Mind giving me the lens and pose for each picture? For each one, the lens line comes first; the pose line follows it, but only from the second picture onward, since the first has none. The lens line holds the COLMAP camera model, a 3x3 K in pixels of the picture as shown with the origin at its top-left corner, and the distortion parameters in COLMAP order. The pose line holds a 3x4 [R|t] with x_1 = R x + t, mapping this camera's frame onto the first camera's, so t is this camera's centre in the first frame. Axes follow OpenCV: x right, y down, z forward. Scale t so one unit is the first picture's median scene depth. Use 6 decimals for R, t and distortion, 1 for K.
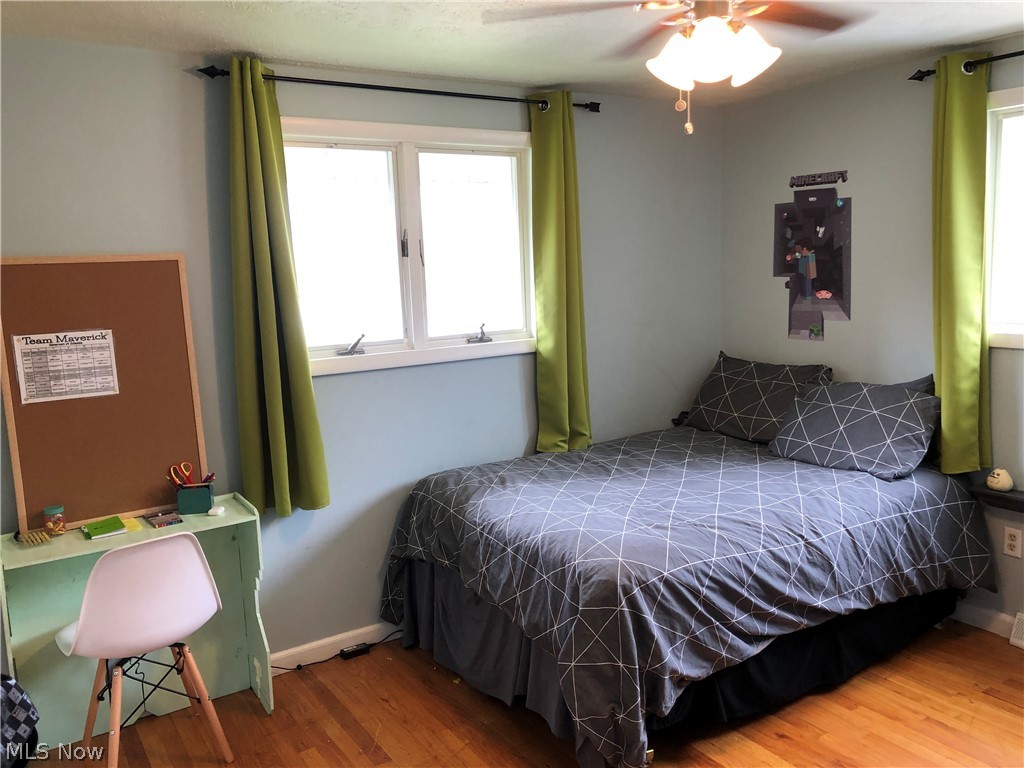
lens RADIAL K [[835.9, 0, 518.9], [0, 835.9, 379.0], [0, 0, 1]] dist [0.013086, 0.006719]
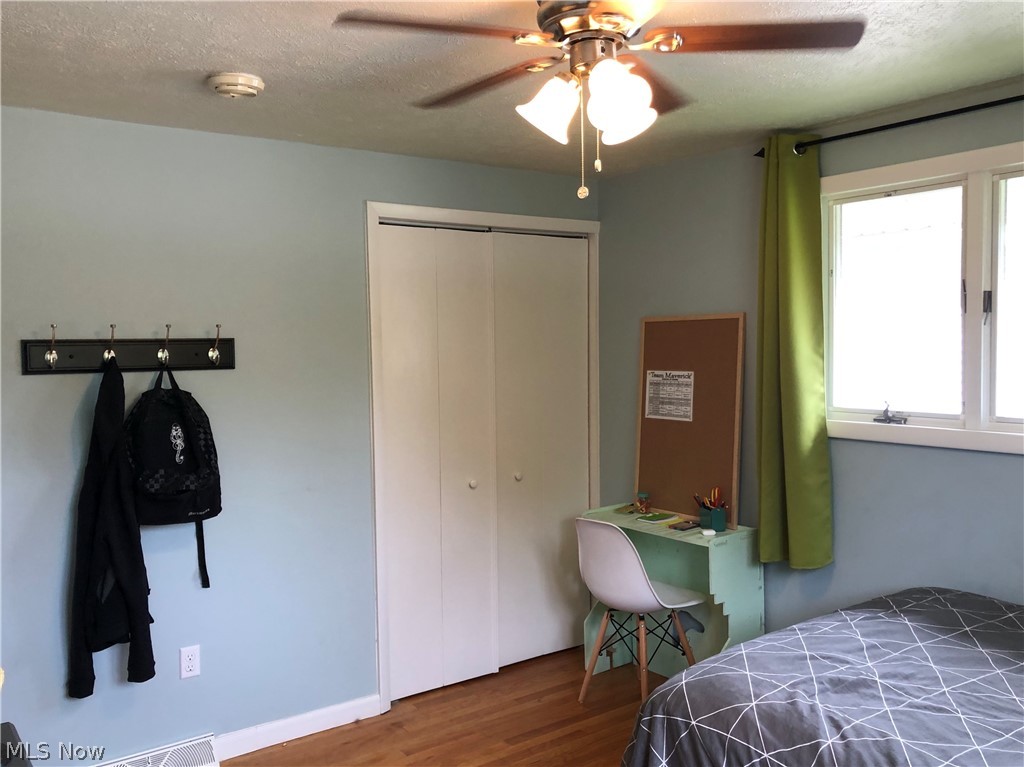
lens RADIAL K [[835.9, 0, 518.9], [0, 835.9, 378.5], [0, 0, 1]] dist [0.013086, 0.006719]
pose [[0.096073, 0.083104, -0.991899, 0.769958], [-0.125830, 0.989528, 0.070718, -0.106141], [0.987389, 0.118017, 0.105524, 0.603071]]
